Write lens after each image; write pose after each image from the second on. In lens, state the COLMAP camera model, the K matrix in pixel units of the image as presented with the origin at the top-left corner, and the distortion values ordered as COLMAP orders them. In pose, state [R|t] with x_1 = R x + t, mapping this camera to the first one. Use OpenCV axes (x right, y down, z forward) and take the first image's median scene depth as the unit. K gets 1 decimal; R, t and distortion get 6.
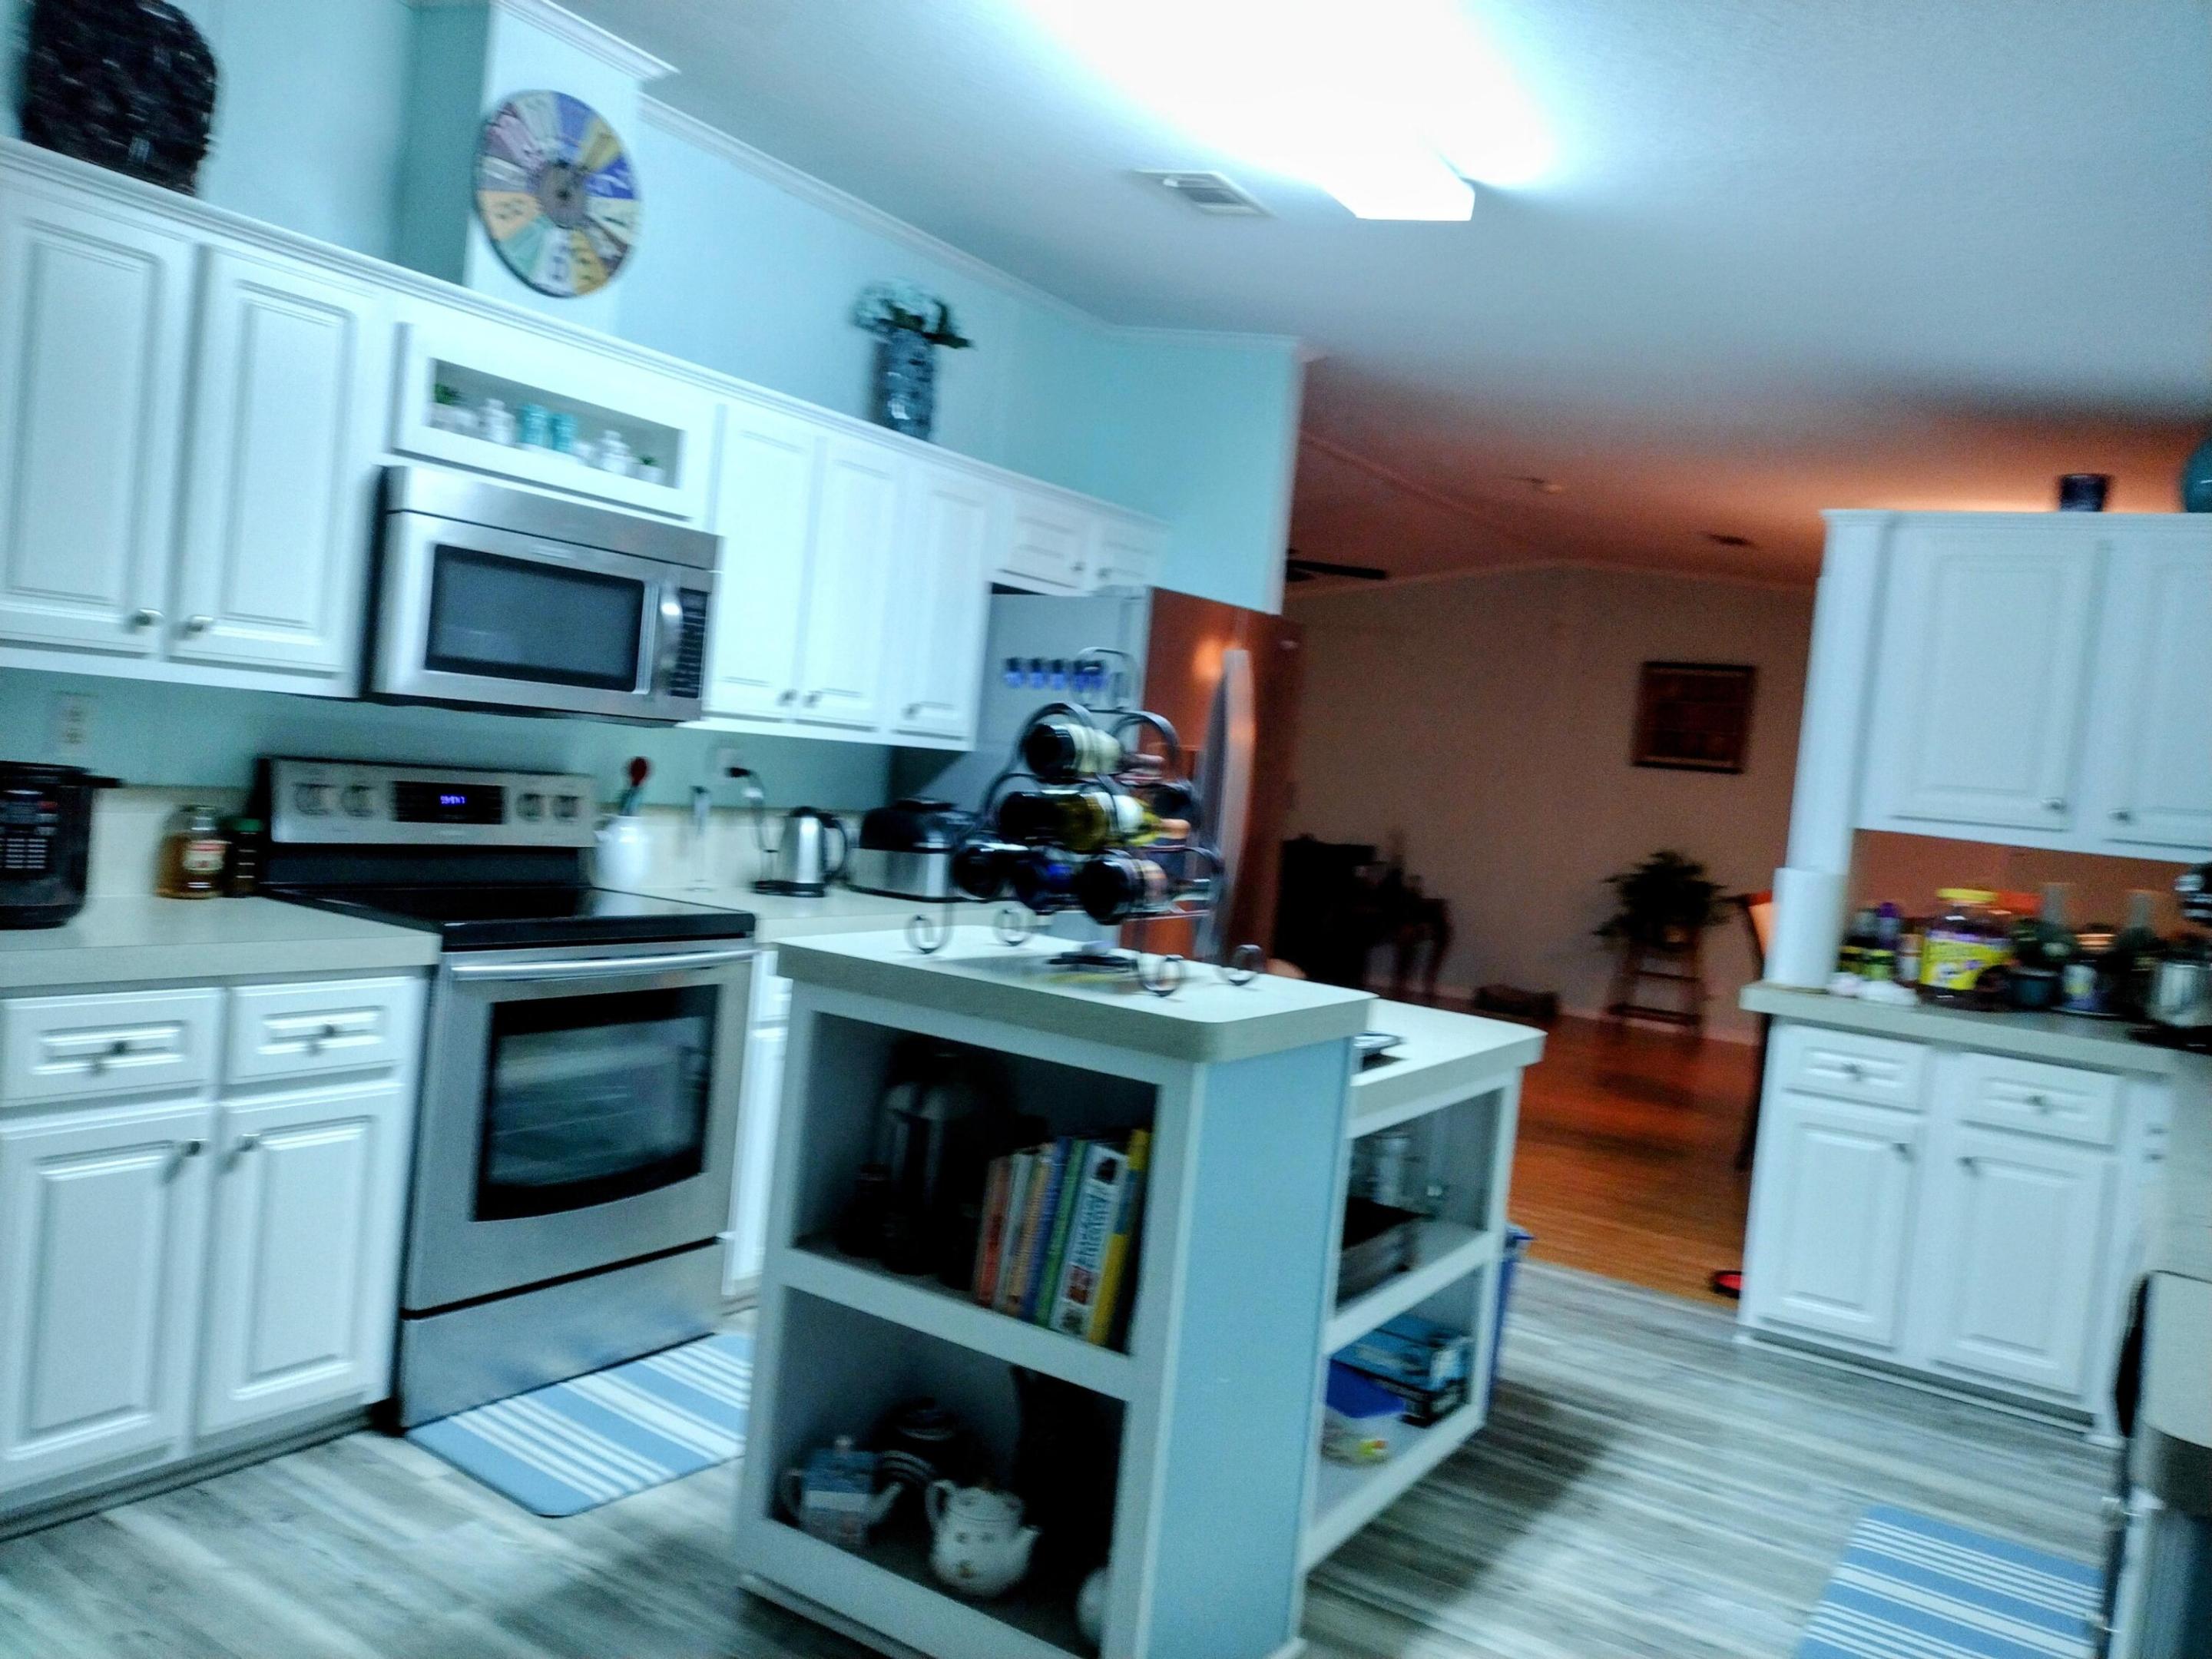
lens RADIAL K [[1689.3, 0, 1106.0], [0, 1689.3, 829.5], [0, 0, 1]] dist [0.001817, 0.001072]
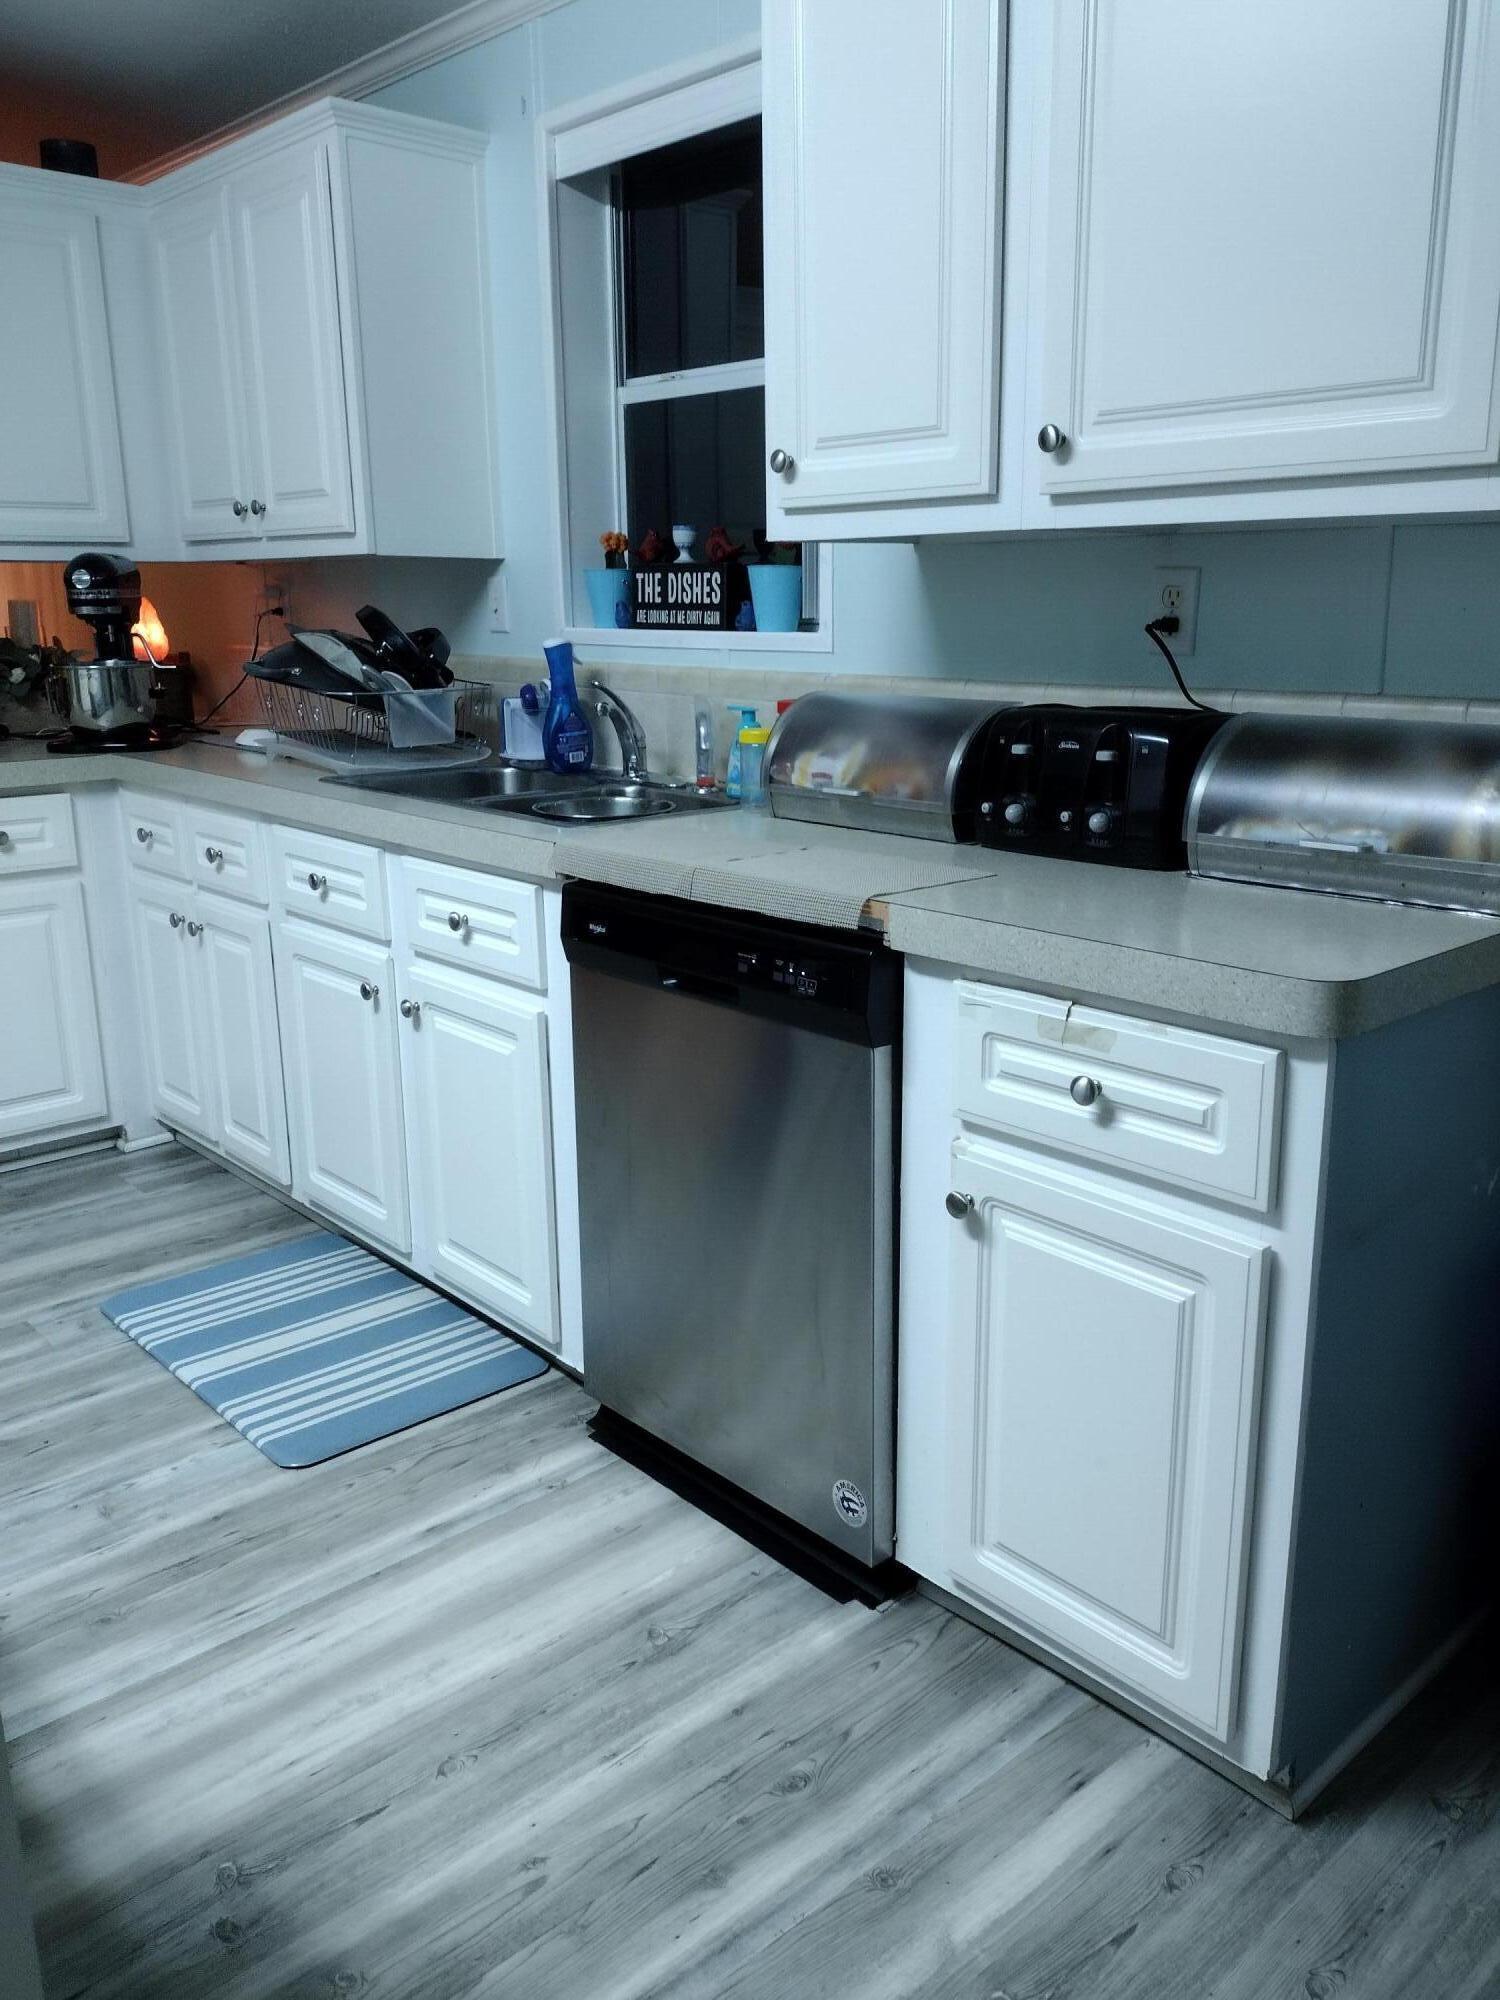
lens RADIAL K [[1567.2, 0, 750.0], [0, 1567.2, 1000.0], [0, 0, 1]] dist [0.014245, -0.005326]
pose [[0.252779, -0.330054, 0.909487, -0.173219], [0.076701, 0.943893, 0.321221, -0.000630], [-0.964479, -0.011439, 0.263912, 0.432891]]
